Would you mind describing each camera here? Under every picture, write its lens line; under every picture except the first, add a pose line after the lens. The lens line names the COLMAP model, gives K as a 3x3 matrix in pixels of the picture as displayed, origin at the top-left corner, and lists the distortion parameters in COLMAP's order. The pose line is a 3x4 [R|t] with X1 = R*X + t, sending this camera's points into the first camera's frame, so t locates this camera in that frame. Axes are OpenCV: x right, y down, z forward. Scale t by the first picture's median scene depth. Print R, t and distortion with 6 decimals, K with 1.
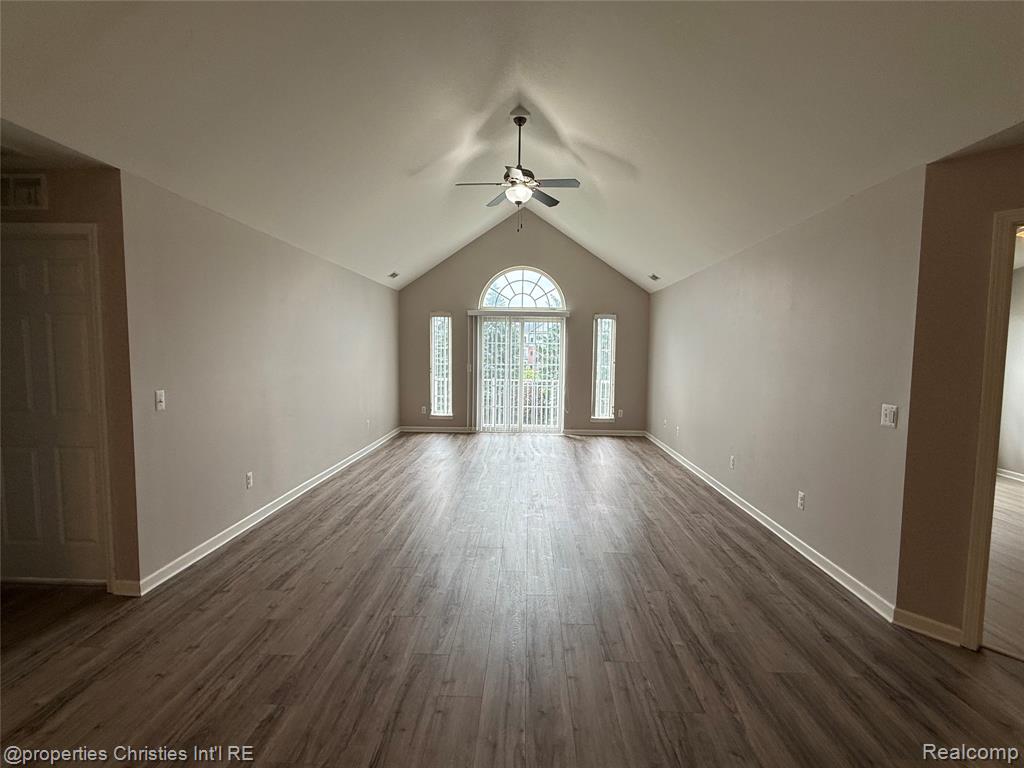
lens RADIAL K [[476.7, 0, 511.2], [0, 476.7, 385.6], [0, 0, 1]] dist [0.000196, -0.000877]
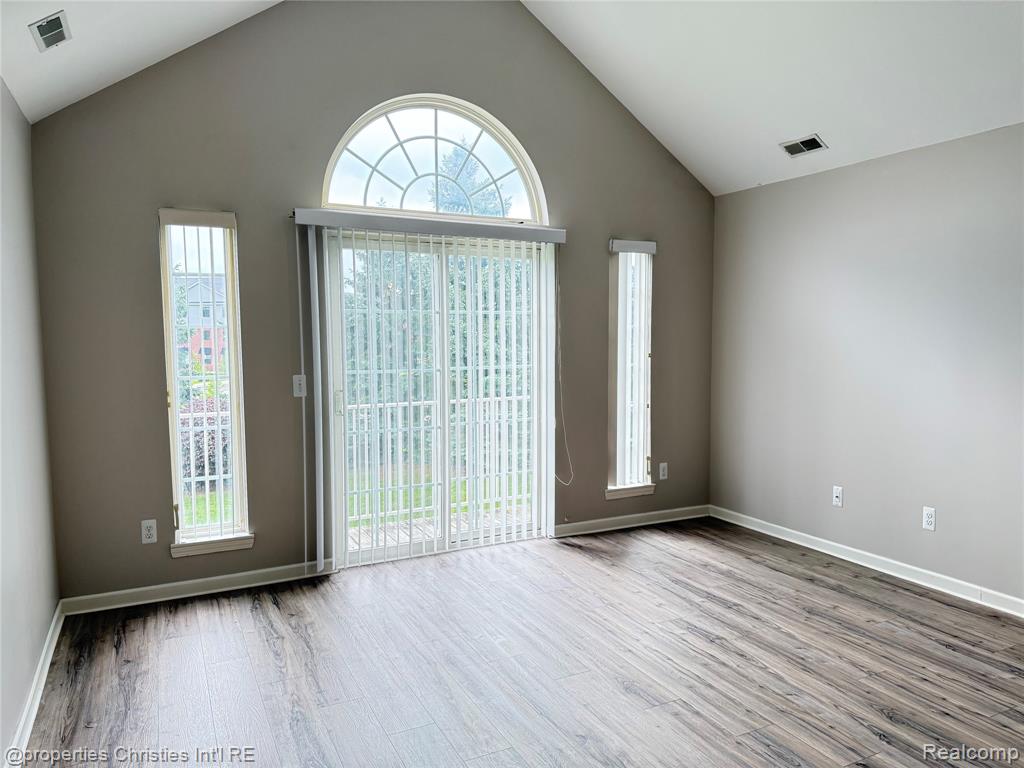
lens RADIAL K [[708.9, 0, 516.4], [0, 708.9, 392.7], [0, 0, 1]] dist [0.088760, -0.134605]
pose [[0.870996, -0.056996, 0.487973, -0.201044], [0.058608, 0.998209, 0.011981, -0.028827], [-0.487782, 0.018164, 0.872777, 0.494865]]
